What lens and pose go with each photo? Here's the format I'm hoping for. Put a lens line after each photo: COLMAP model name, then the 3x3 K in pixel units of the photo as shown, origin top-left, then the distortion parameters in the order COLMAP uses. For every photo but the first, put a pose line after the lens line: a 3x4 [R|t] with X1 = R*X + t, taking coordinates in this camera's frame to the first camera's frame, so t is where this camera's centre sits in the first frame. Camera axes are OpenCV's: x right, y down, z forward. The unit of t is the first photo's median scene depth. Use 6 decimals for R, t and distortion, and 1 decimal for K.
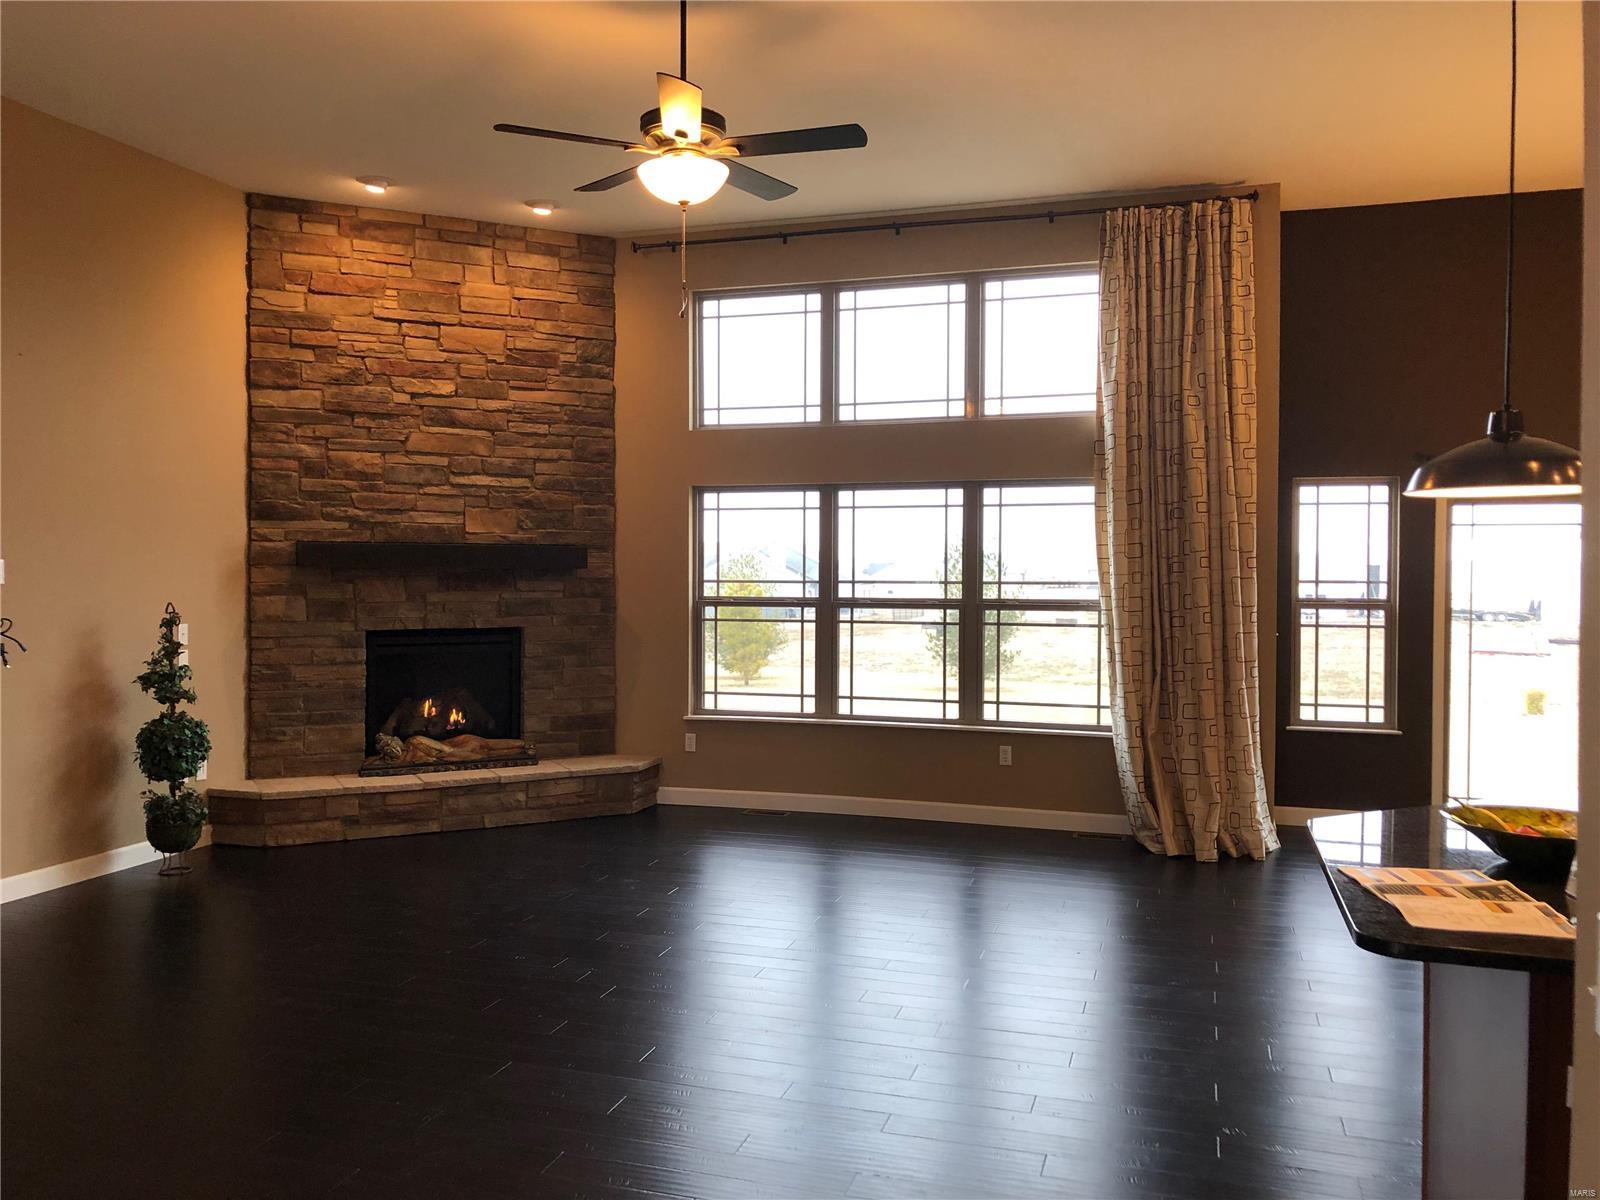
lens RADIAL K [[1307.2, 0, 797.4], [0, 1307.2, 596.3], [0, 0, 1]] dist [0.115369, -0.343241]
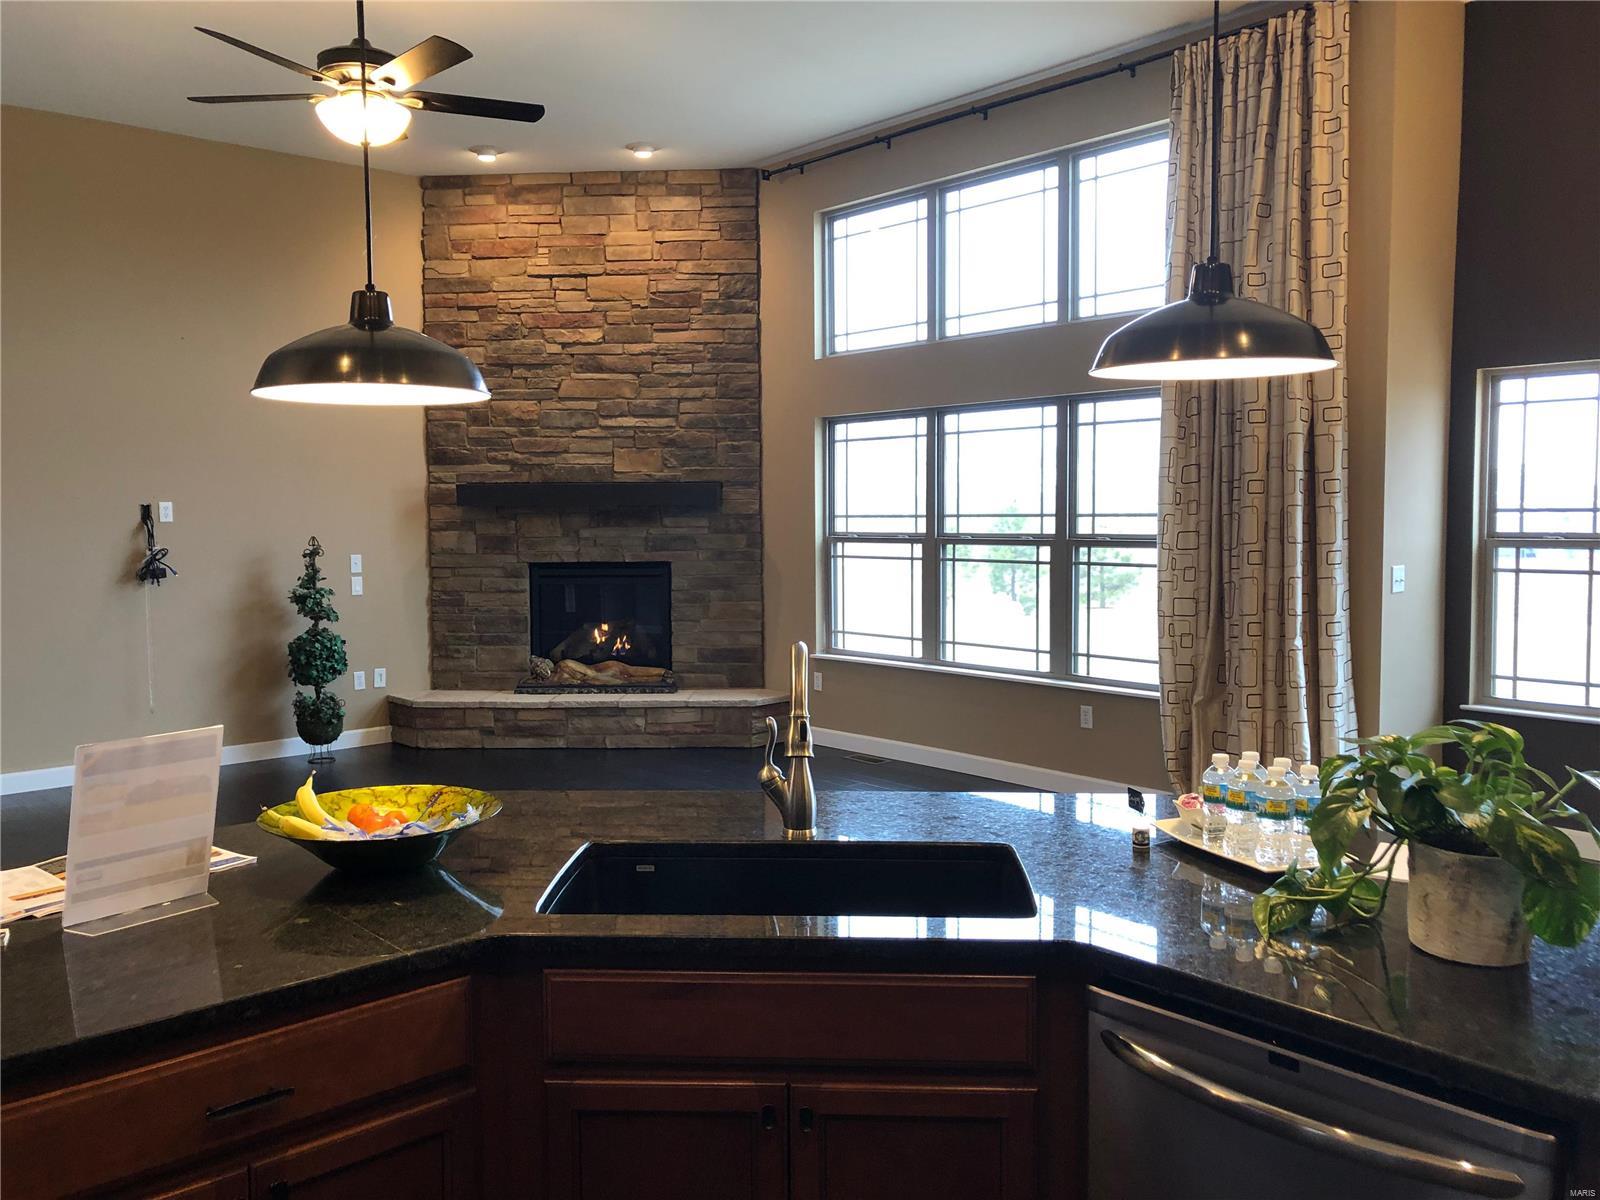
lens RADIAL K [[1310.7, 0, 800.0], [0, 1310.7, 600.0], [0, 0, 1]] dist [0.091958, -0.184017]
pose [[0.858178, 0.025956, -0.512695, 0.431004], [-0.000017, 0.998722, 0.050533, 0.001385], [0.513352, -0.043358, 0.857082, 0.164813]]
